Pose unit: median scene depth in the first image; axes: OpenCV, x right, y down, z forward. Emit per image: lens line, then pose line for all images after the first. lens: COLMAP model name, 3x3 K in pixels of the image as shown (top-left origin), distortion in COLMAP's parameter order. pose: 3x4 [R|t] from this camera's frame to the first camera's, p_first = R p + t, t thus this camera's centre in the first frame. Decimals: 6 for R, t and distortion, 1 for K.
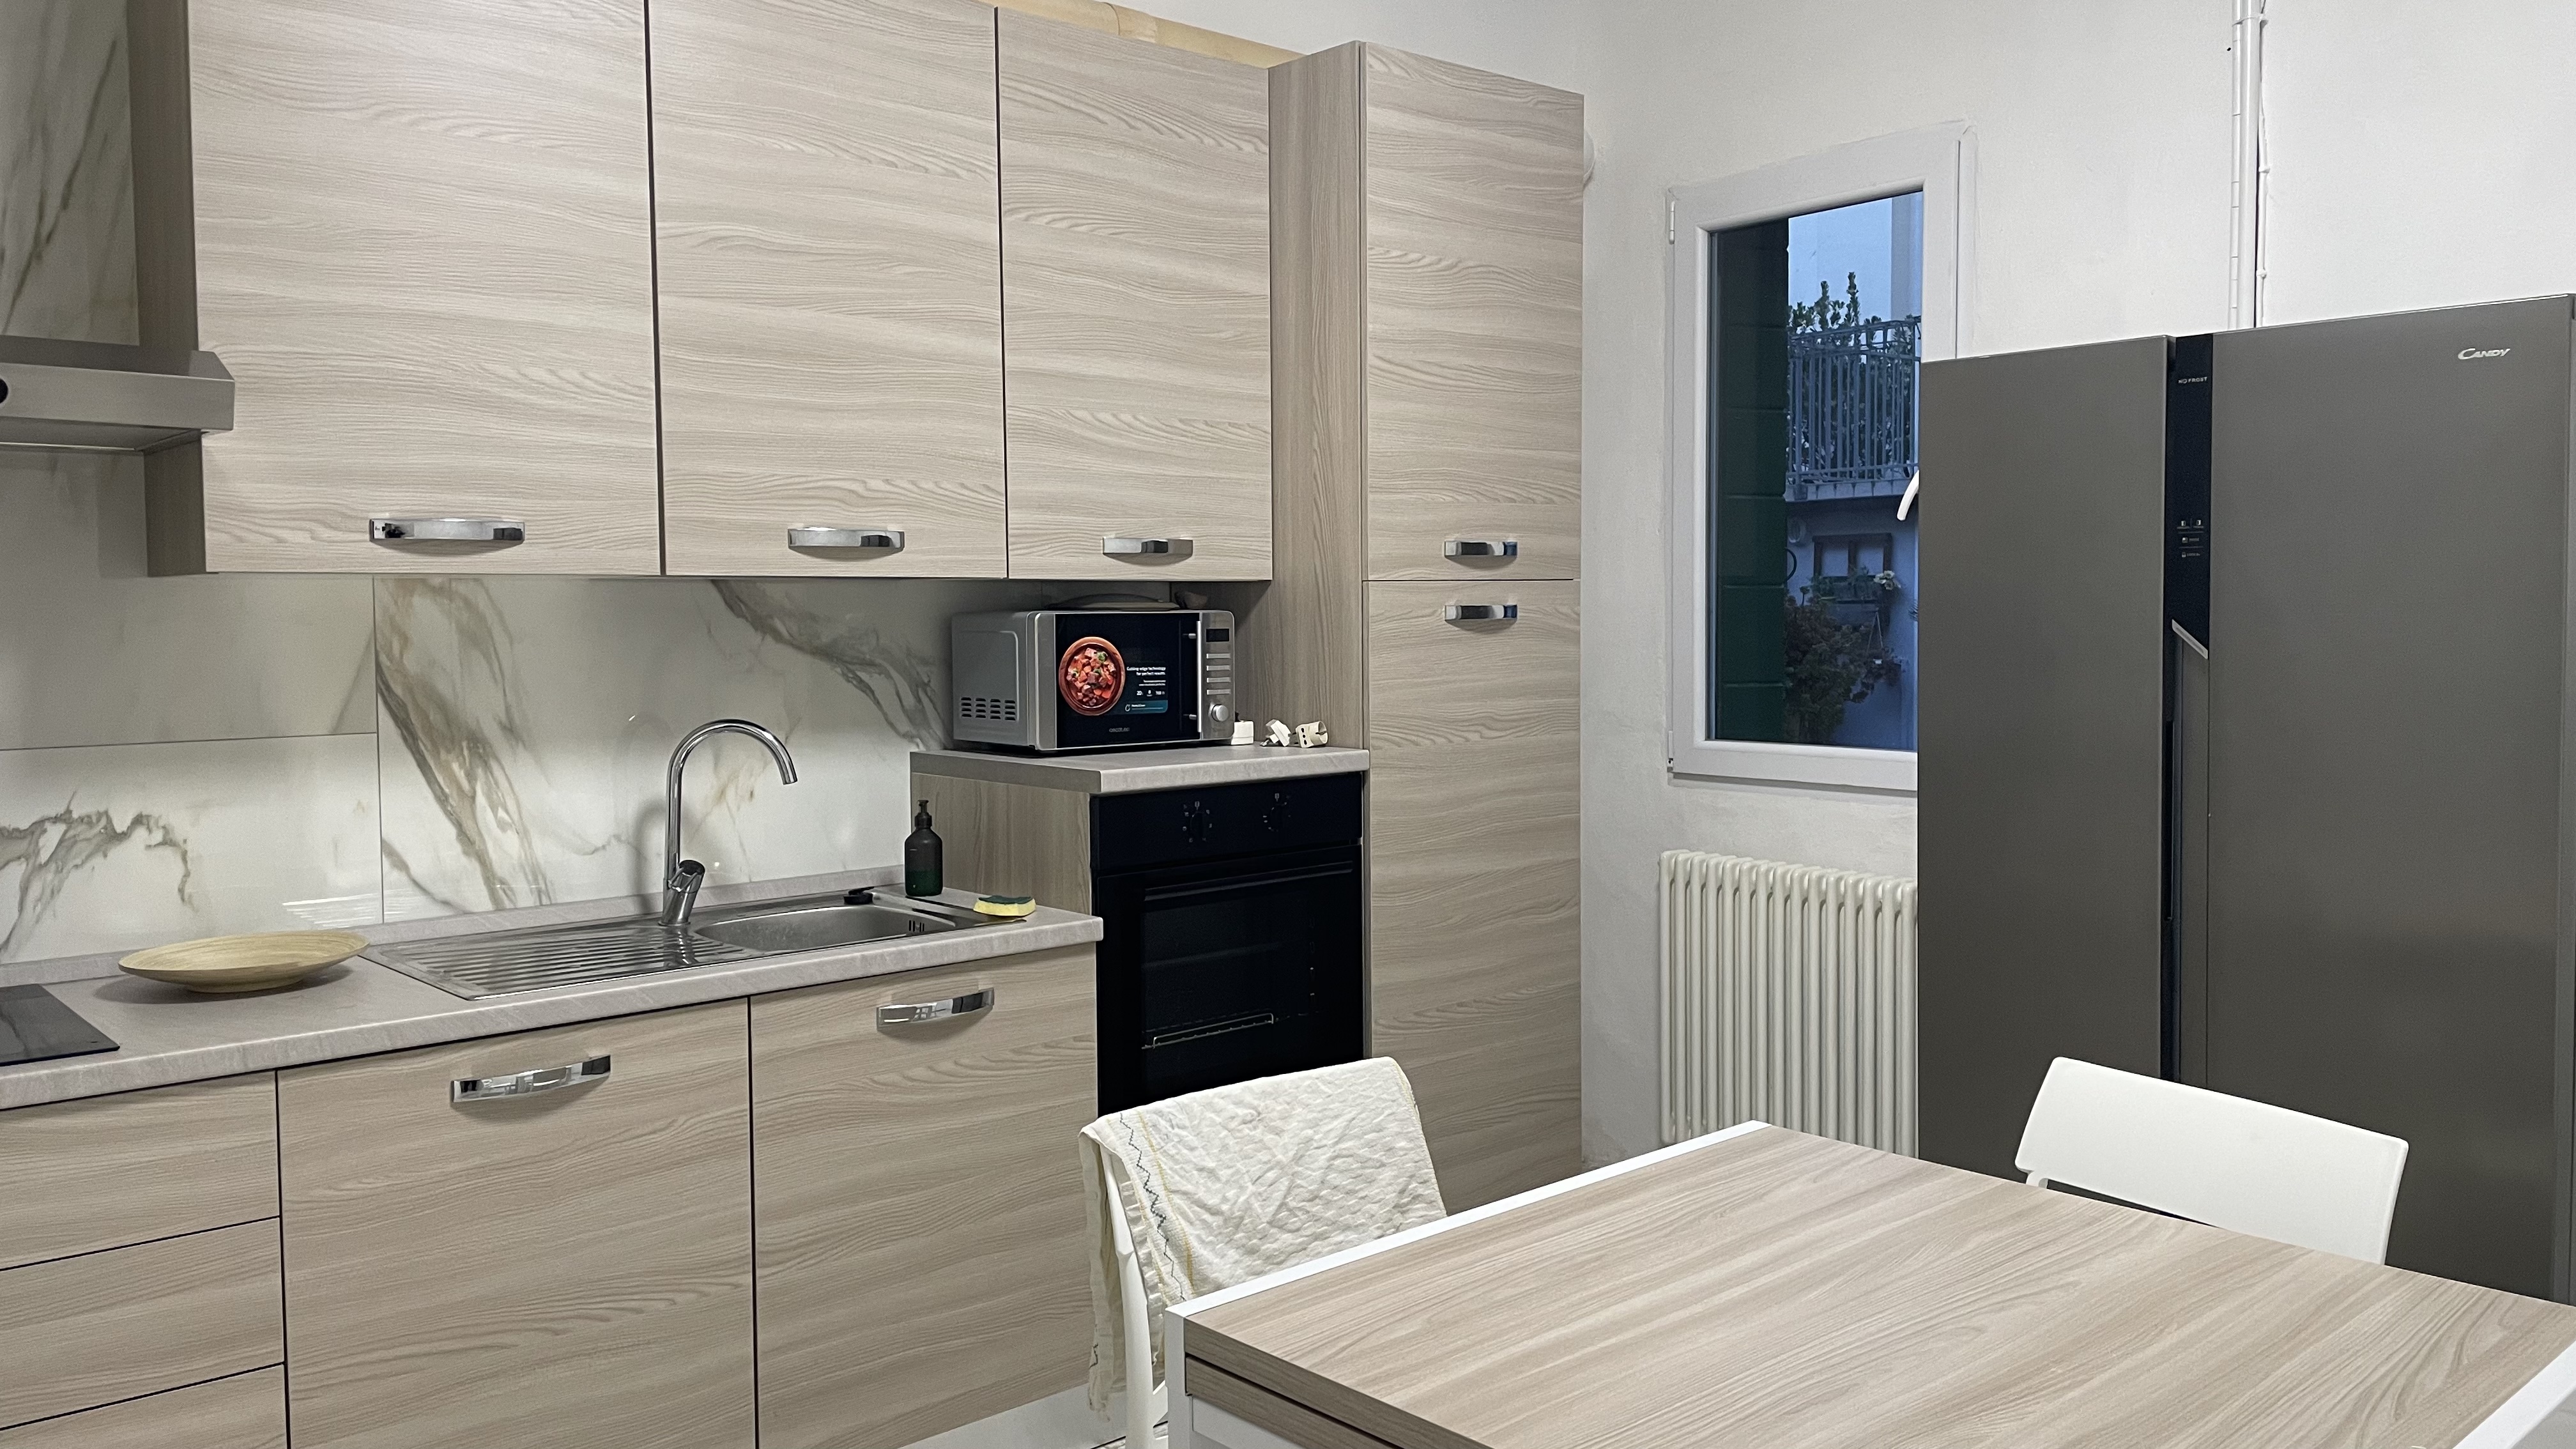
lens RADIAL K [[1960.4, 0, 1305.7], [0, 1960.4, 692.2], [0, 0, 1]] dist [0.084072, -0.110964]
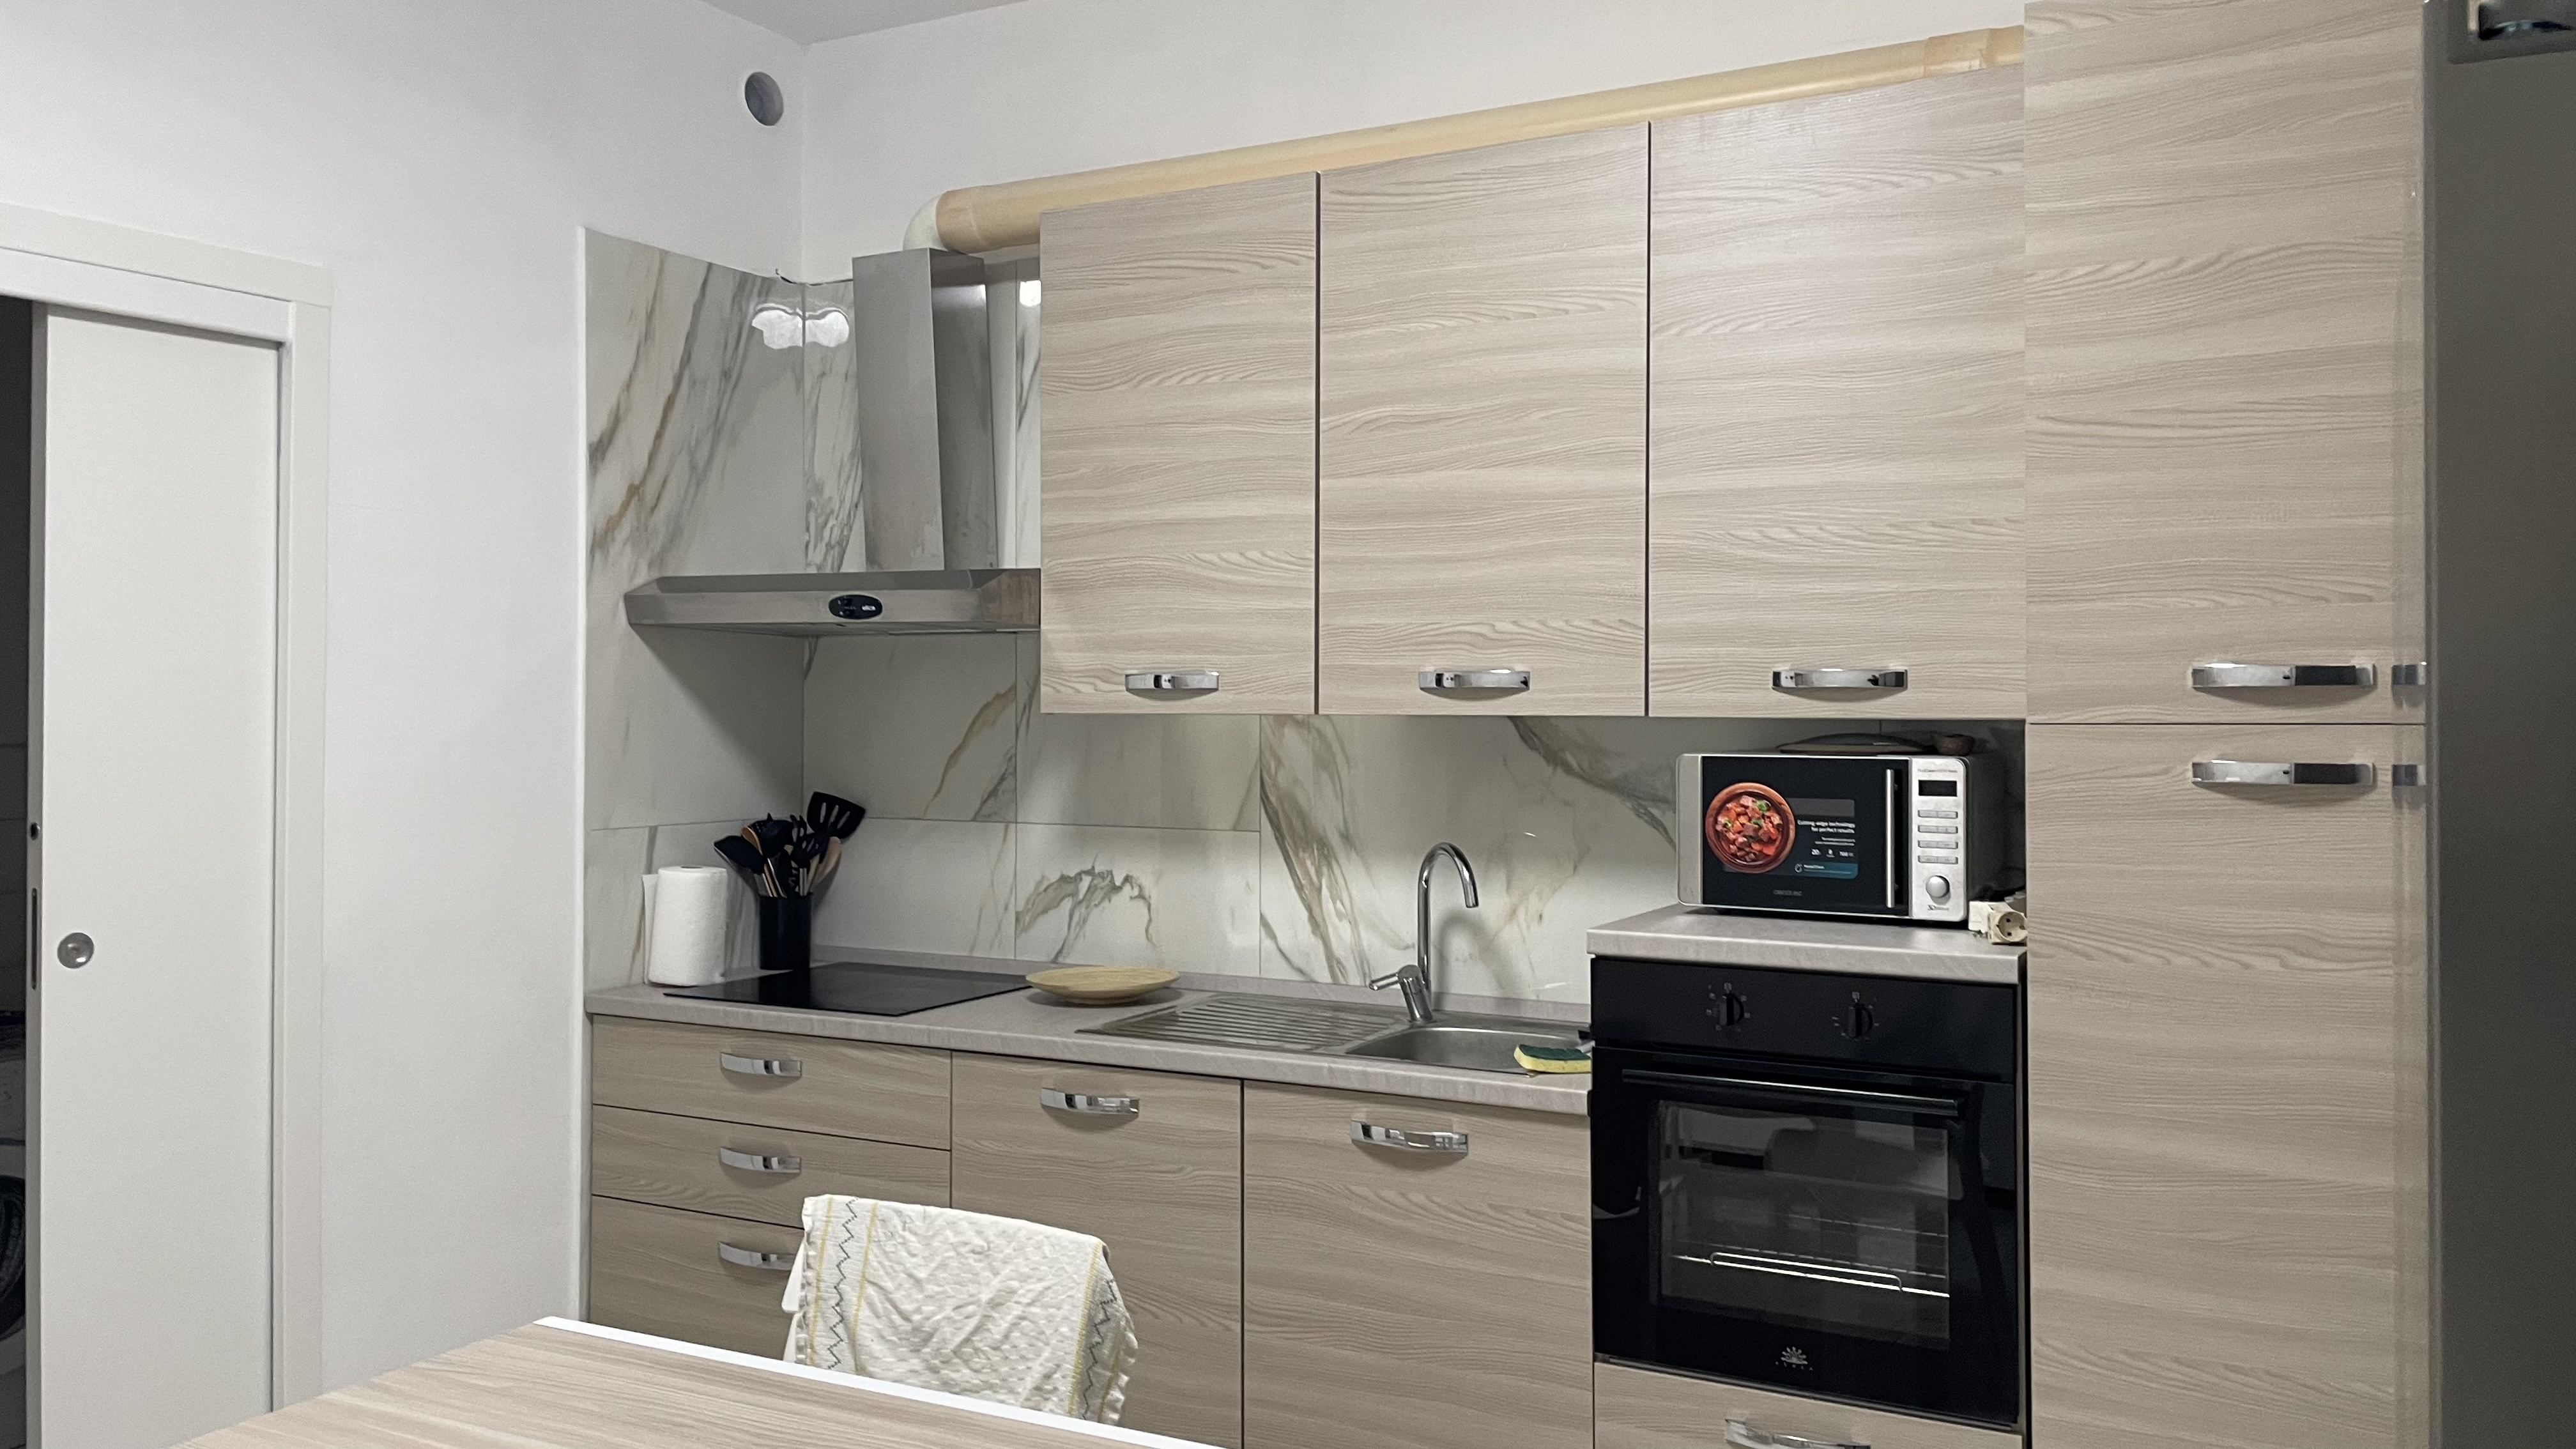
lens RADIAL K [[1960.4, 0, 1299.0], [0, 1960.4, 682.1], [0, 0, 1]] dist [0.084072, -0.110964]
pose [[0.325520, -0.002221, -0.945532, 0.746750], [-0.045109, 0.998822, -0.017876, -0.054877], [0.944458, 0.048471, 0.325037, 0.584564]]
